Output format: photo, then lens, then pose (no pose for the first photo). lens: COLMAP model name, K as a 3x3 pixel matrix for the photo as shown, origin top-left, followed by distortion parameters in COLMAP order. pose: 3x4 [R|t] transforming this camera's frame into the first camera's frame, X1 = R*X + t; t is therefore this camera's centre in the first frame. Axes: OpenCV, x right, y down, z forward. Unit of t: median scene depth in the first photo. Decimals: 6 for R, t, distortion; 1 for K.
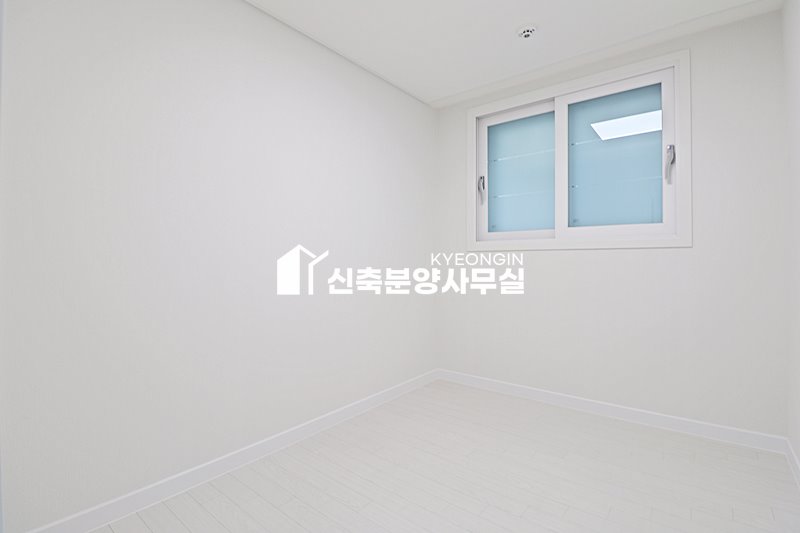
lens RADIAL K [[315.1, 0, 401.0], [0, 315.1, 271.1], [0, 0, 1]] dist [-0.003445, -0.000382]
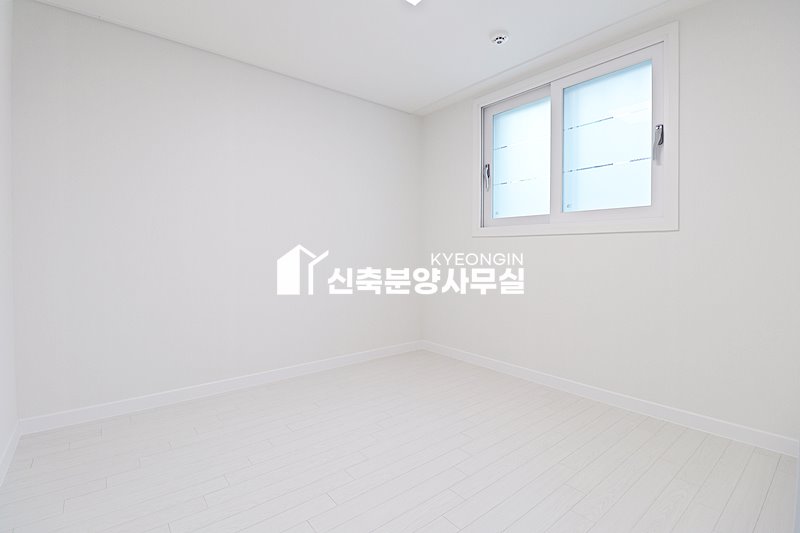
lens RADIAL K [[374.6, 0, 398.8], [0, 374.6, 263.6], [0, 0, 1]] dist [-0.003332, -0.007521]
pose [[0.953761, -0.000911, -0.300565, 0.443222], [0.008435, 0.999683, 0.023734, -0.009438], [0.300448, -0.025172, 0.953466, -0.338112]]
